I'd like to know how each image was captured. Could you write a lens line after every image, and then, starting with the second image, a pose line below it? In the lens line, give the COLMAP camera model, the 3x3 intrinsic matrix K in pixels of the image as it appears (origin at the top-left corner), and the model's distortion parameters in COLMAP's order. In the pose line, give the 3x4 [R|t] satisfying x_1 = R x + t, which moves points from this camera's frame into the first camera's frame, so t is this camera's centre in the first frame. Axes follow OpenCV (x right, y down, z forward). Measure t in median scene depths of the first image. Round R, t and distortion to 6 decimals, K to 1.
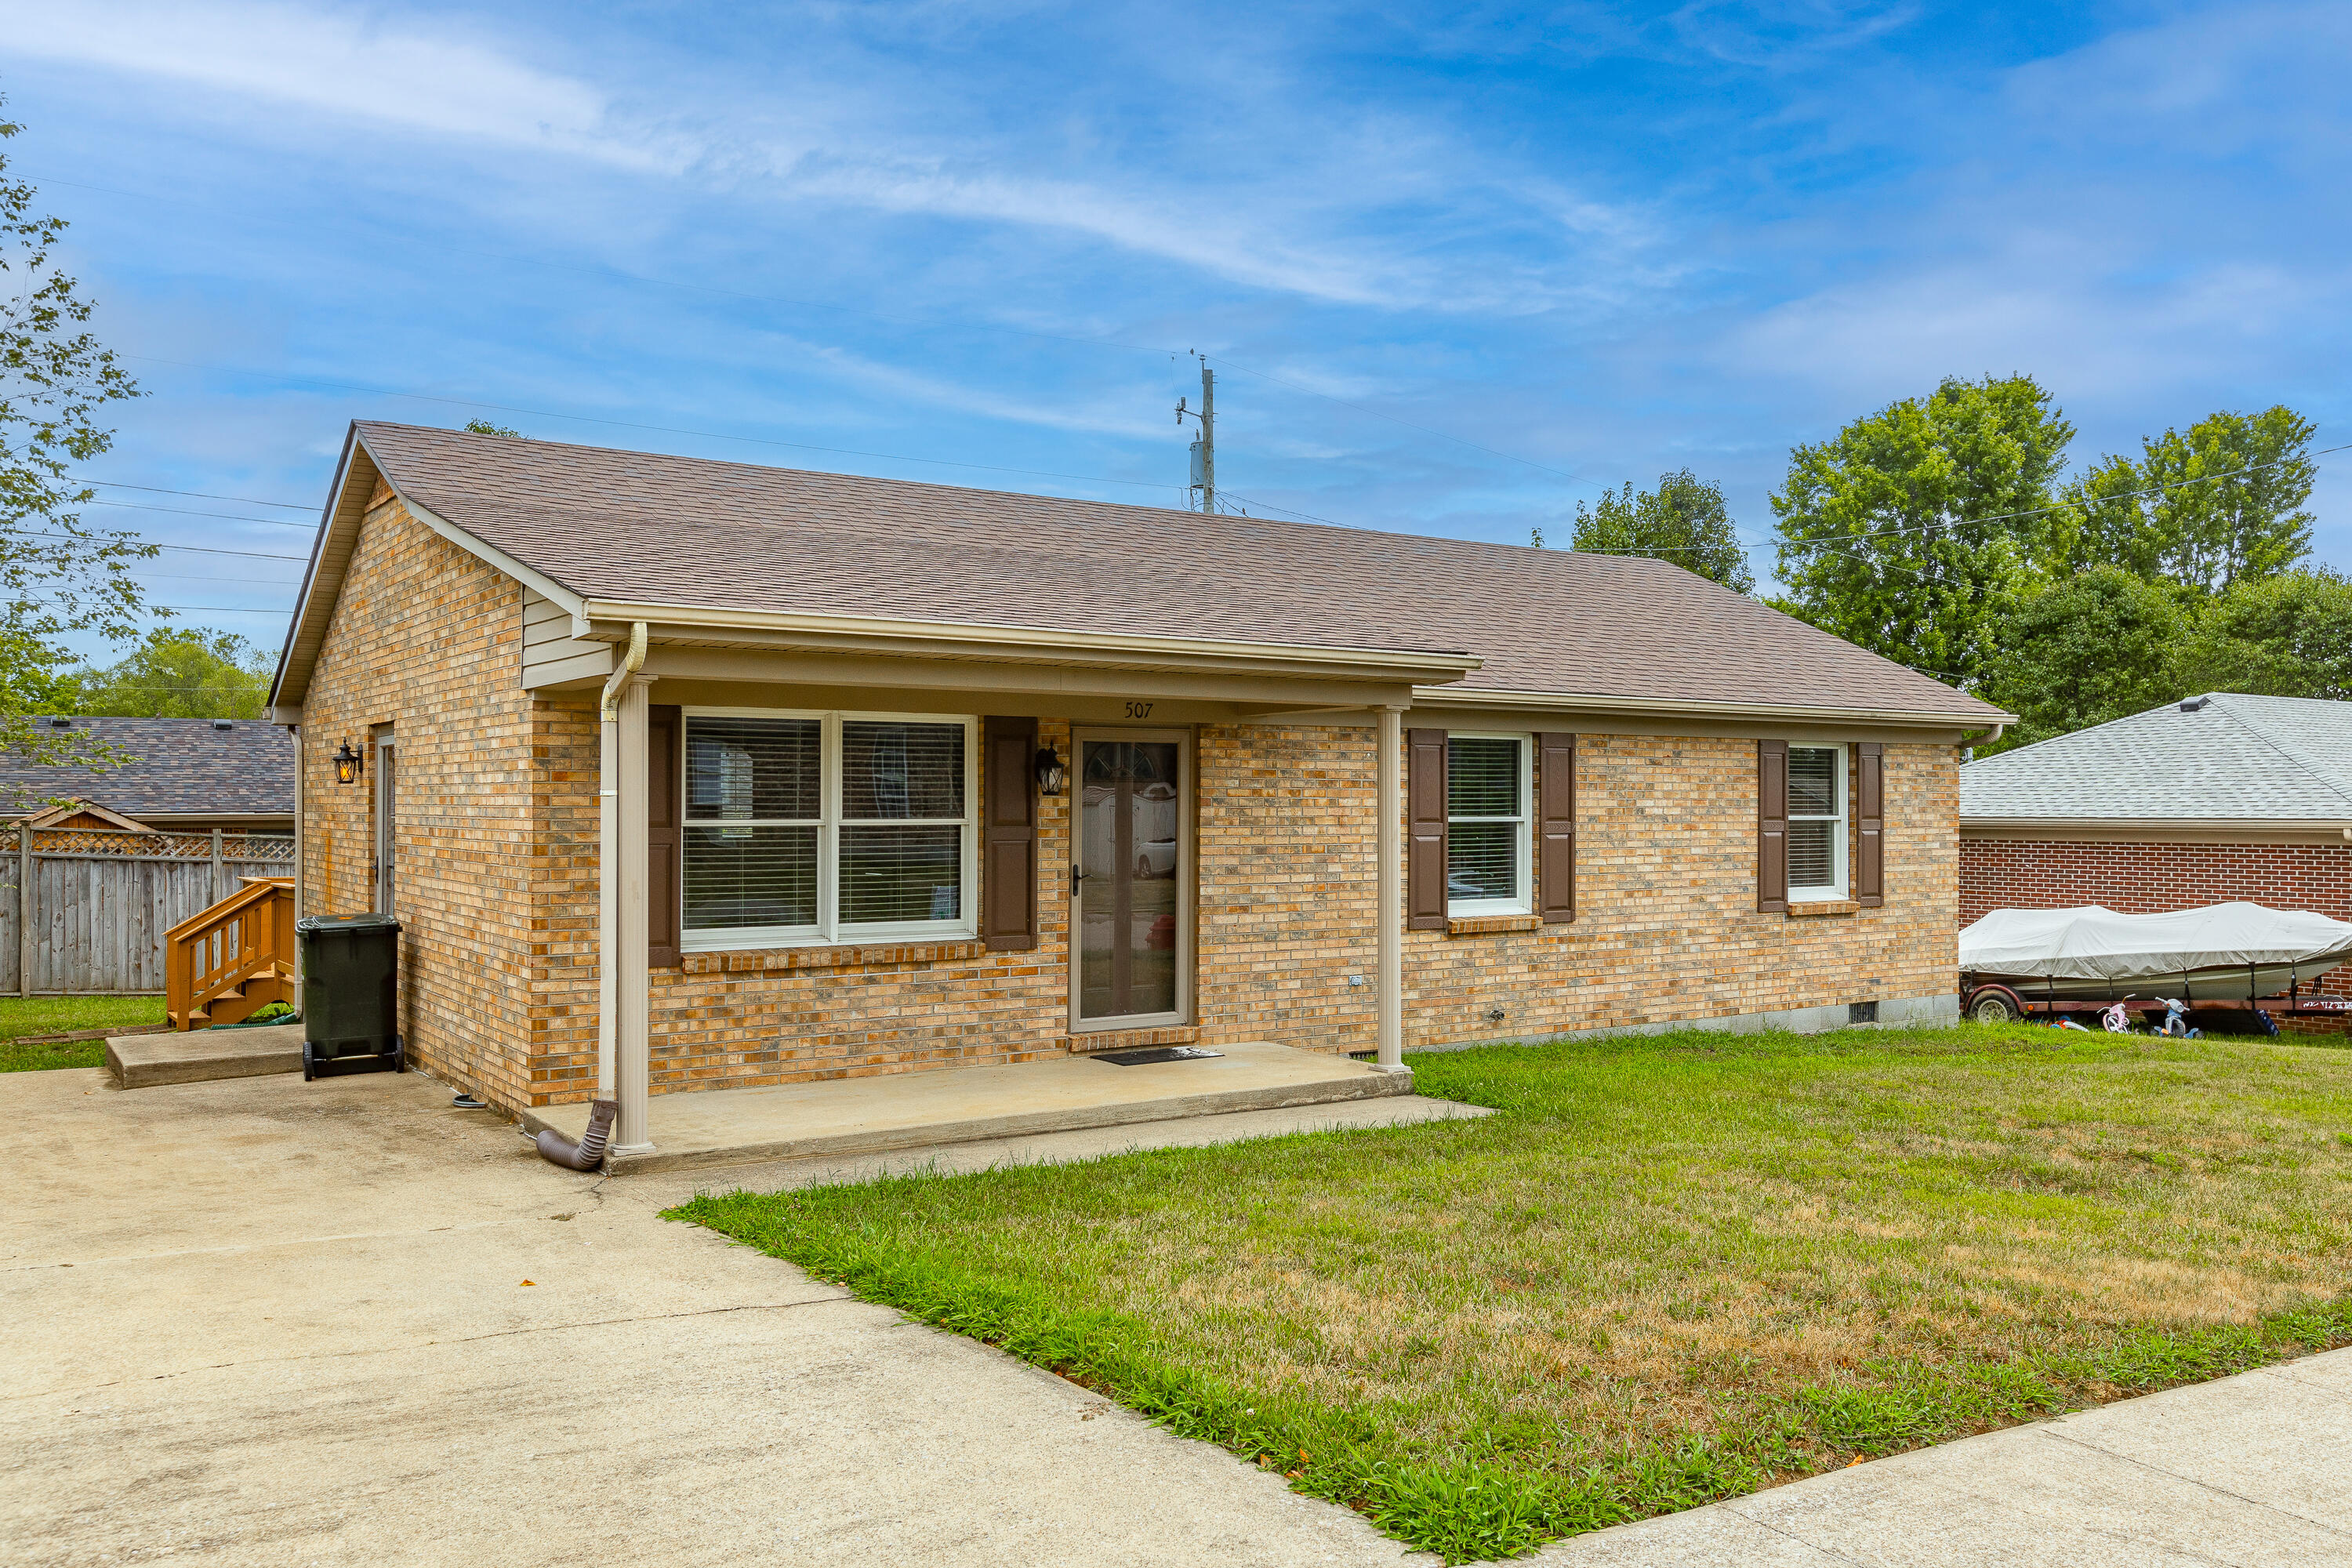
lens RADIAL K [[1743.9, 0, 1176.0], [0, 1743.9, 784.0], [0, 0, 1]] dist [0.002439, 0.000269]
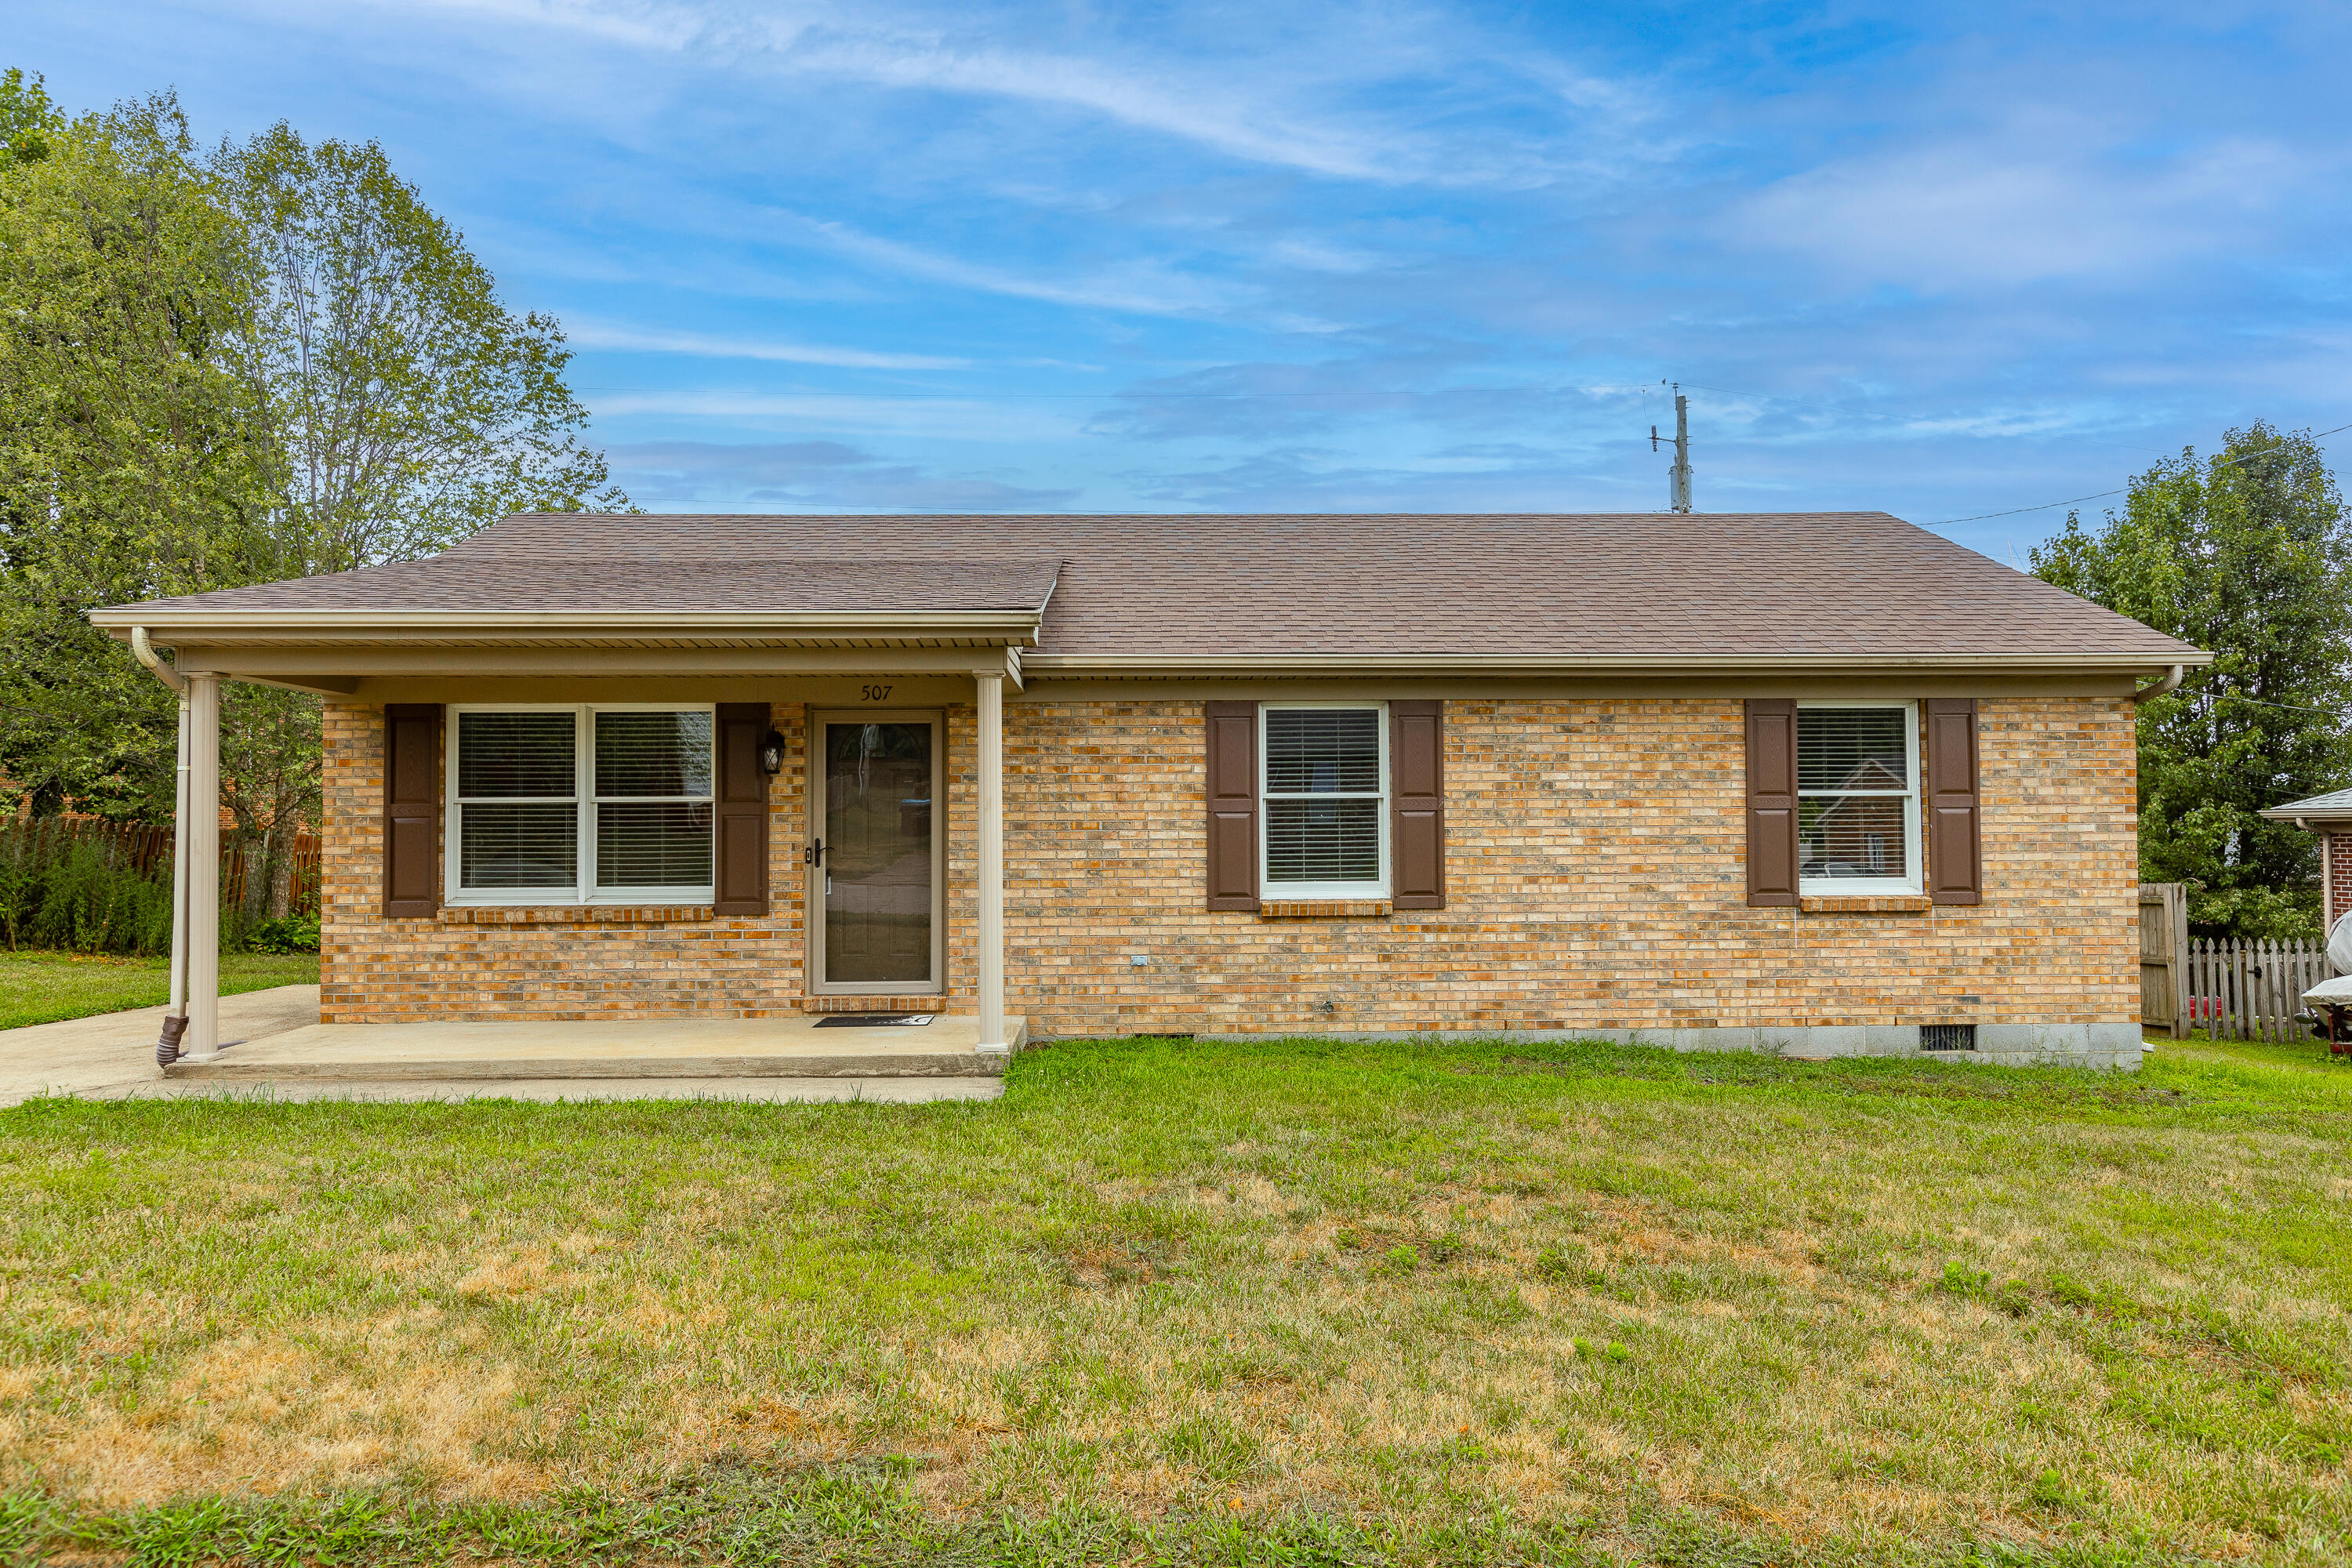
lens RADIAL K [[1591.6, 0, 1176.1], [0, 1591.6, 734.9], [0, 0, 1]] dist [0.003258, 0.000614]
pose [[0.859129, -0.024195, -0.511186, 0.578170], [0.012124, 0.999564, -0.026934, 0.010529], [0.511615, 0.016942, 0.859048, 0.241508]]
